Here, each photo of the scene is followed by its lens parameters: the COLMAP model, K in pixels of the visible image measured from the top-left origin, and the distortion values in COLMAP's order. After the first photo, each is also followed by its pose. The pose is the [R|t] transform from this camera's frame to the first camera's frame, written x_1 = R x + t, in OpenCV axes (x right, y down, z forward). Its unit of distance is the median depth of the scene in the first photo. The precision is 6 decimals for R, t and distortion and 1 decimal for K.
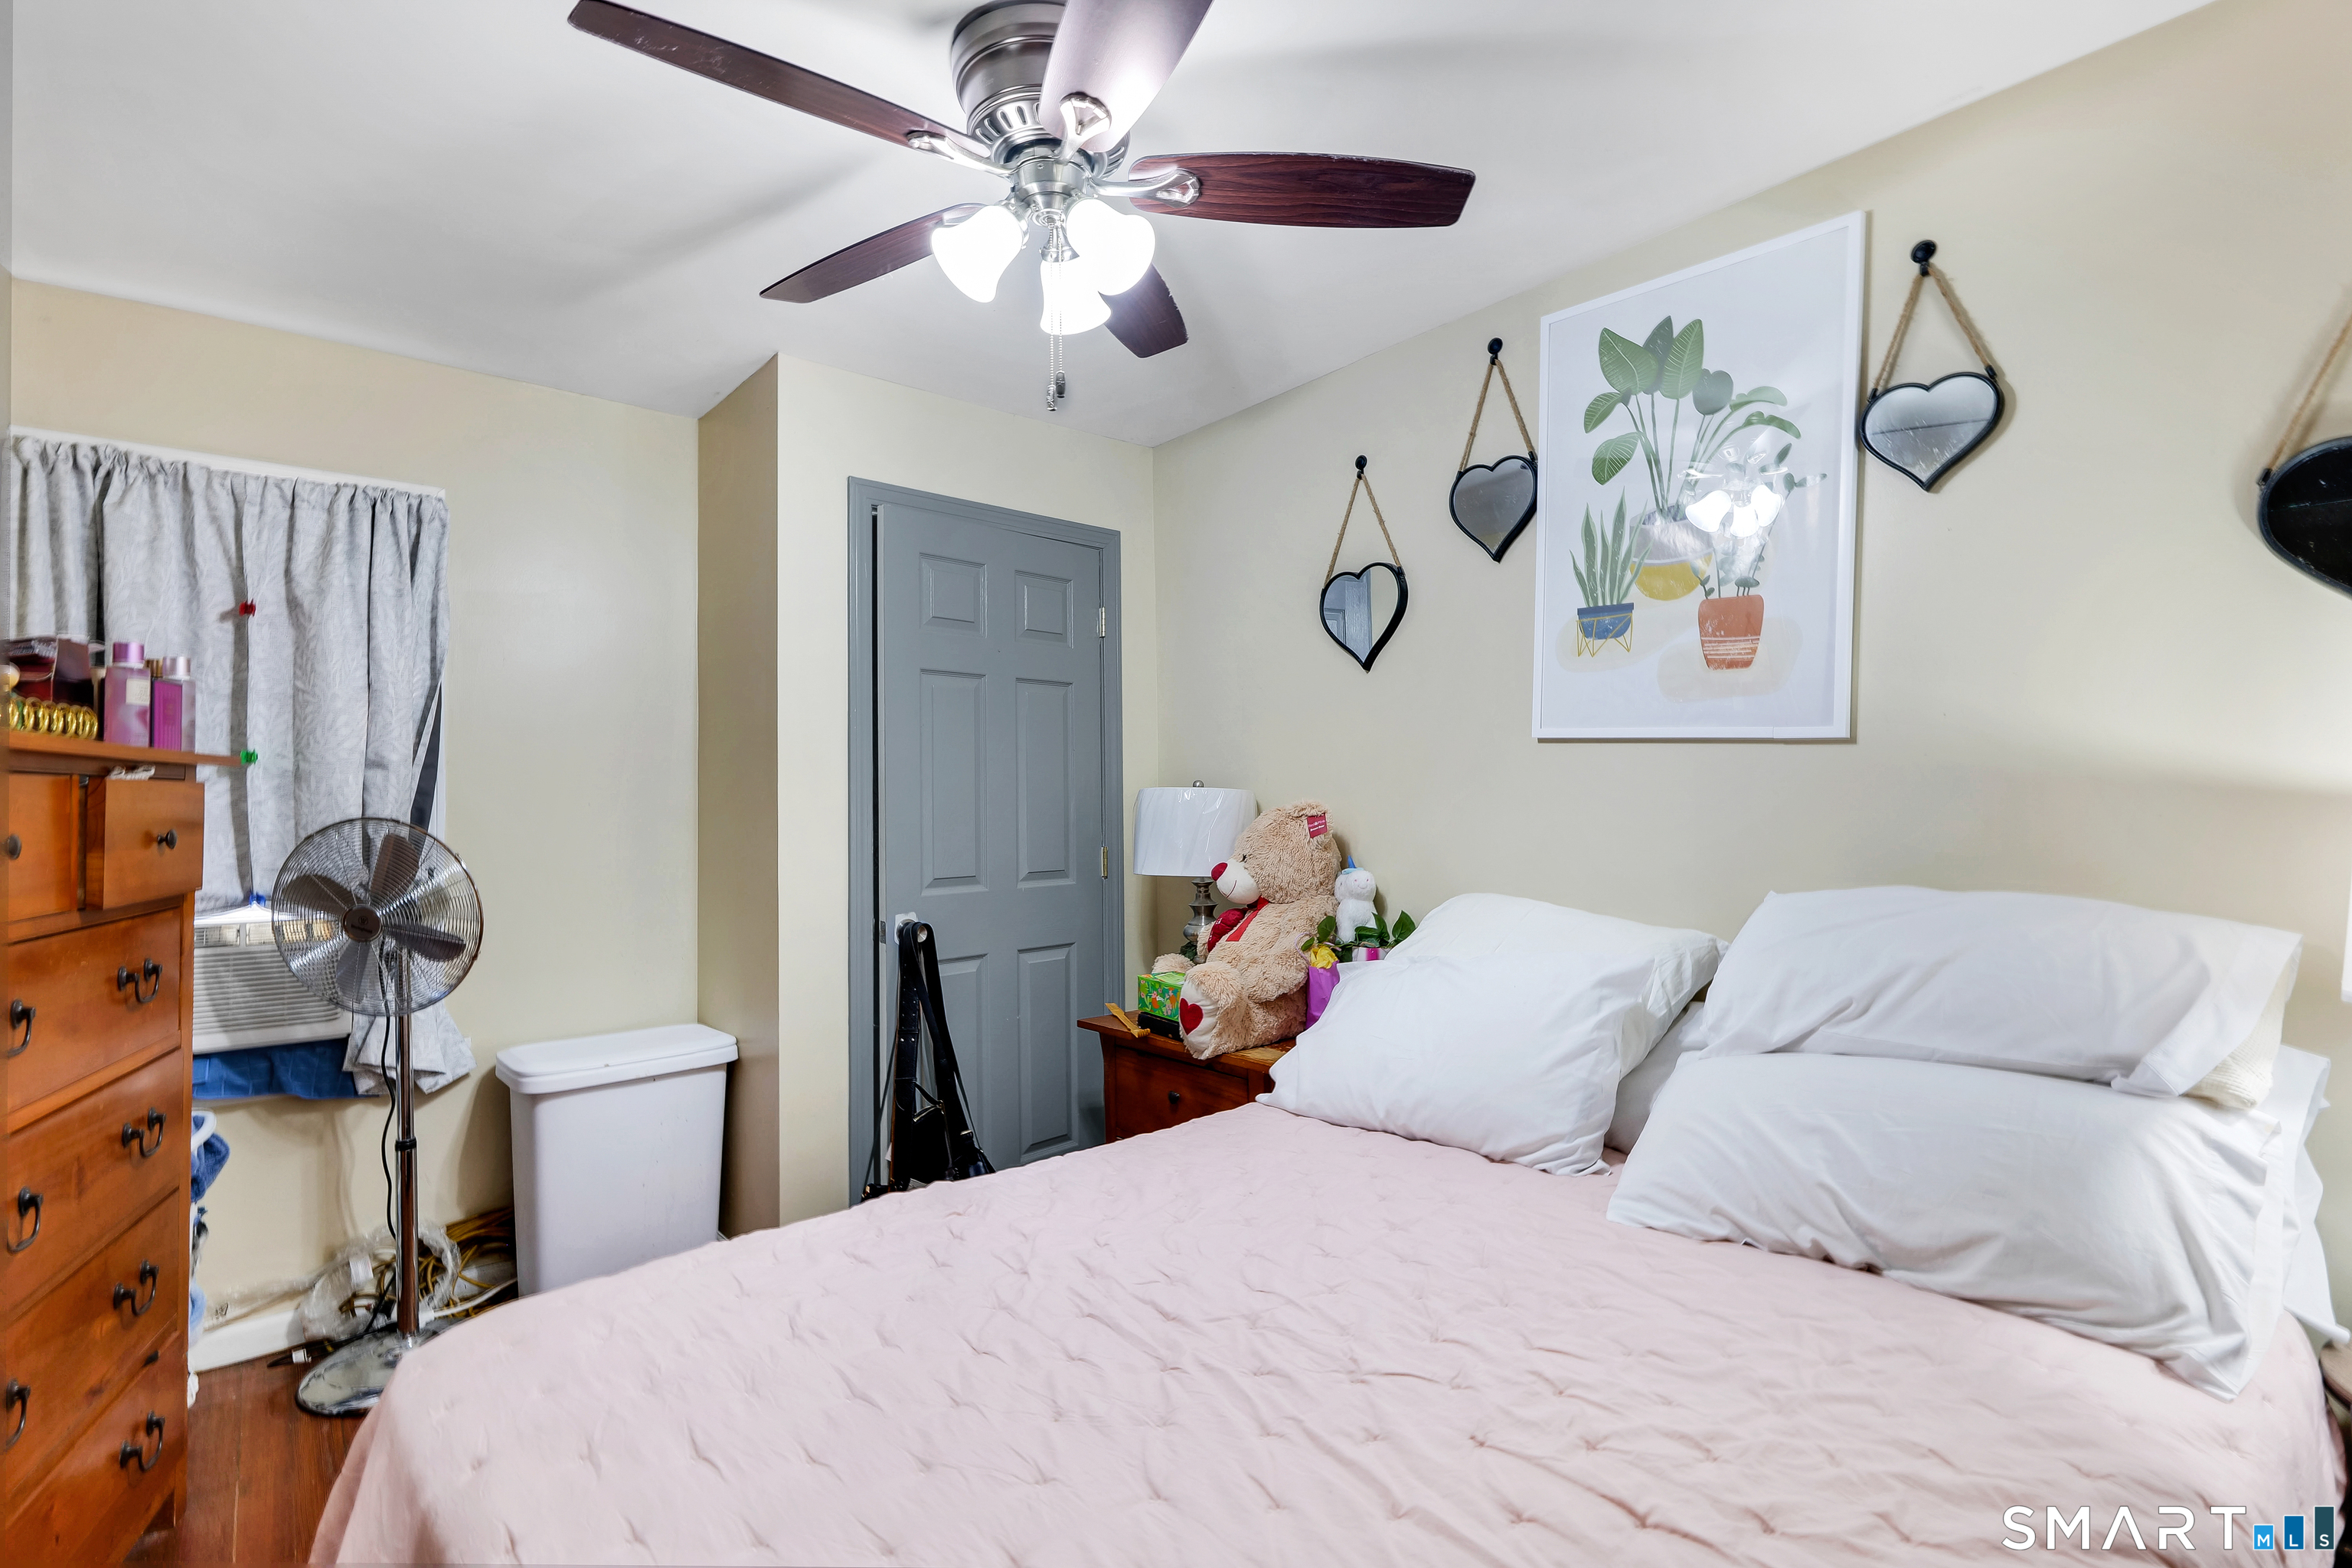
lens RADIAL K [[1077.6, 0, 1178.5], [0, 1077.6, 795.1], [0, 0, 1]] dist [-0.001722, -0.000709]
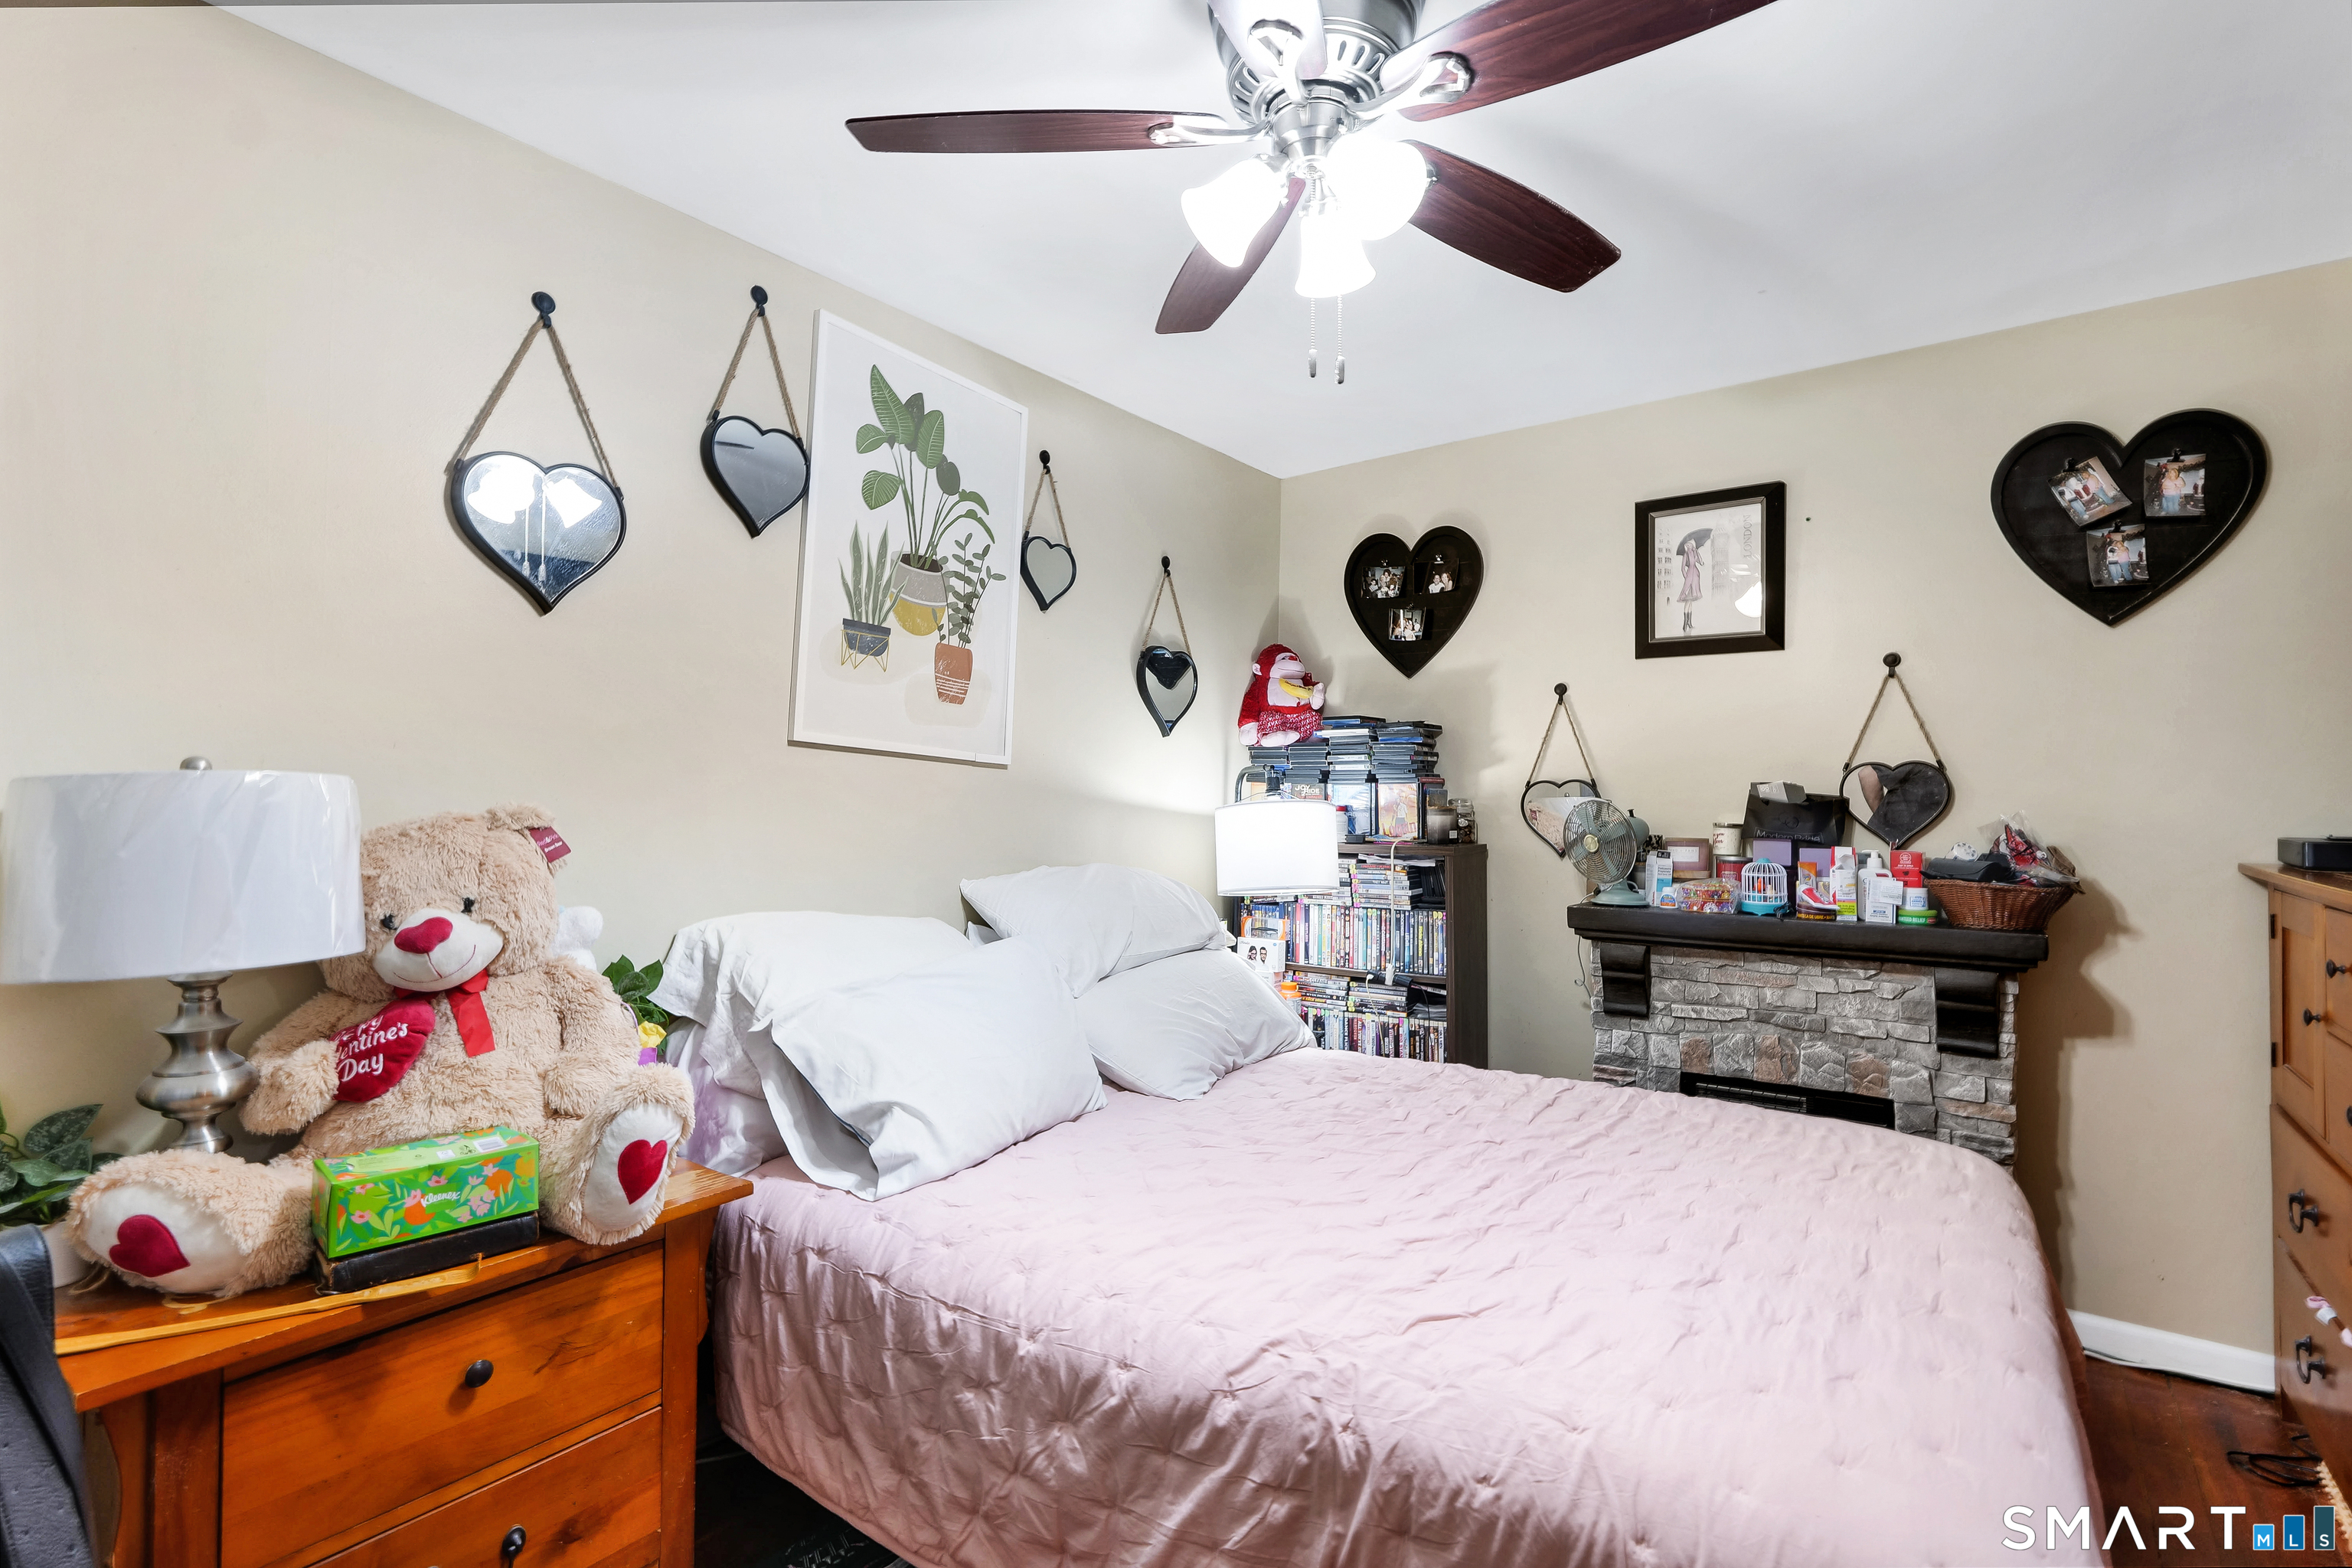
lens RADIAL K [[1077.6, 0, 1176.4], [0, 1077.6, 787.6], [0, 0, 1]] dist [-0.001722, -0.000709]
pose [[-0.209998, 0.026438, 0.977344, -0.718475], [-0.004424, 0.999598, -0.027990, 0.014029], [-0.977692, -0.010201, -0.209797, 0.952413]]
